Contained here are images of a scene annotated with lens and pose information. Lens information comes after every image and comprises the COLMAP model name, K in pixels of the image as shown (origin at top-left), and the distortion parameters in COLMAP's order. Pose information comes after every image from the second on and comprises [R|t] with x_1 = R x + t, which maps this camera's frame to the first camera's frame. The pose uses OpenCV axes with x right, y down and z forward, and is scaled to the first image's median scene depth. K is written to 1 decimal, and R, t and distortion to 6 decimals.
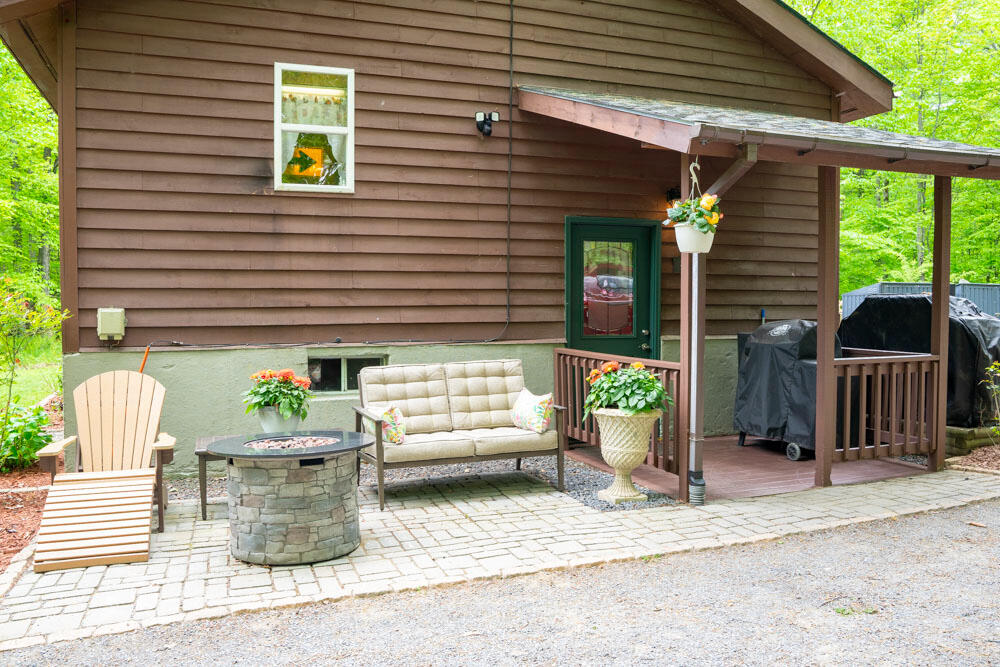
lens RADIAL K [[805.8, 0, 500.0], [0, 805.8, 333.5], [0, 0, 1]] dist [-0.120944, 0.094312]
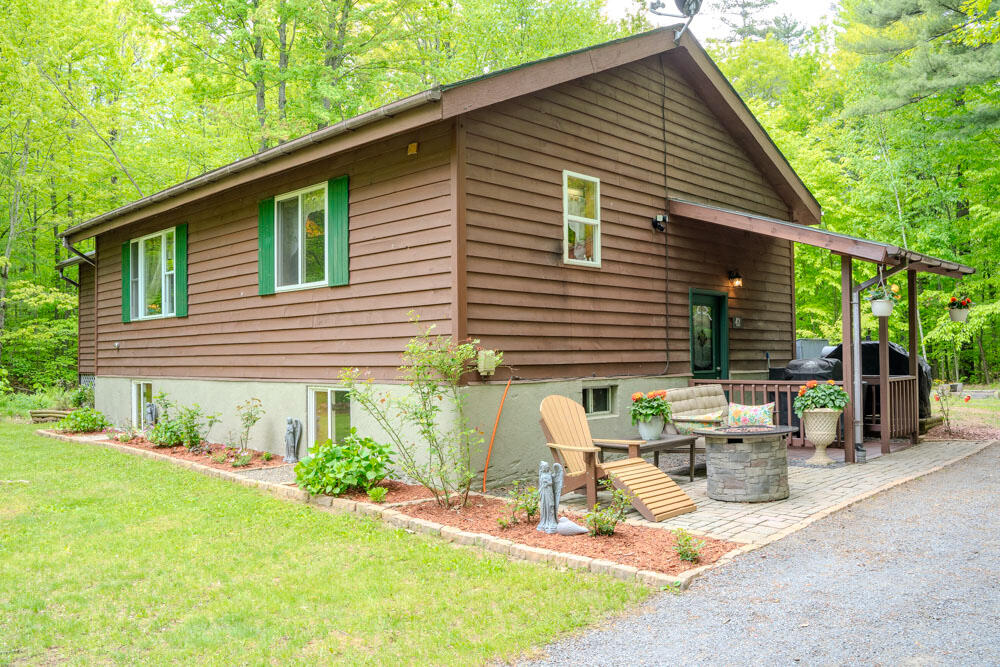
lens RADIAL K [[805.8, 0, 500.0], [0, 805.8, 333.5], [0, 0, 1]] dist [-0.120944, 0.094312]
pose [[0.907098, 0.005857, 0.420880, -0.926687], [0.024155, 0.997531, -0.065942, 0.024612], [-0.420227, 0.069982, 0.904716, -0.172628]]
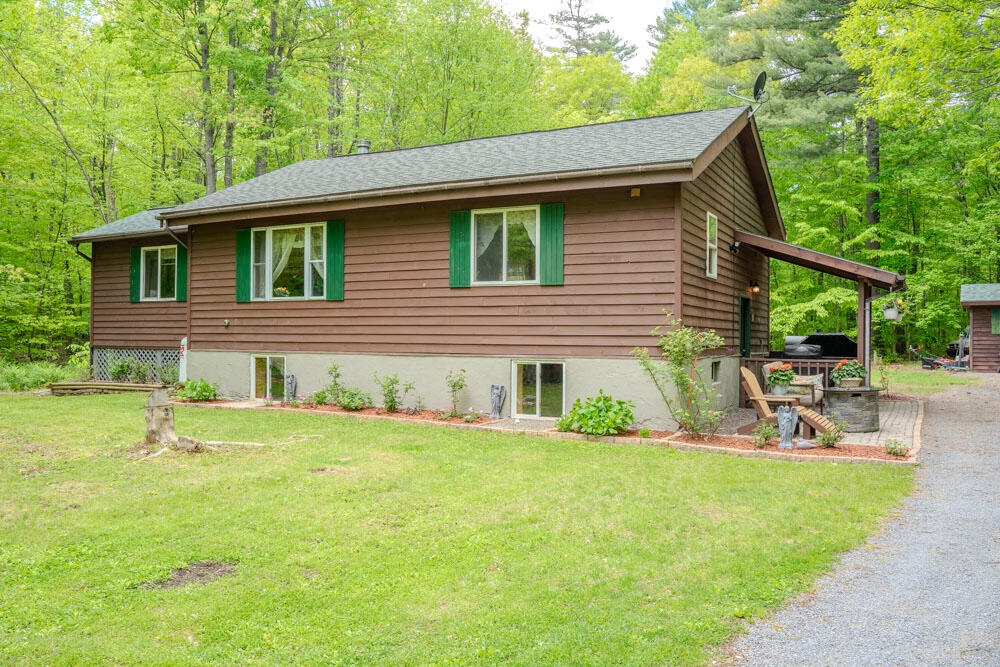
lens RADIAL K [[805.8, 0, 500.0], [0, 805.8, 333.5], [0, 0, 1]] dist [-0.120944, 0.094312]
pose [[0.749939, 0.012678, 0.661386, -1.893630], [0.014558, 0.999258, -0.035661, 0.020674], [-0.661347, 0.036372, 0.749198, -0.118659]]
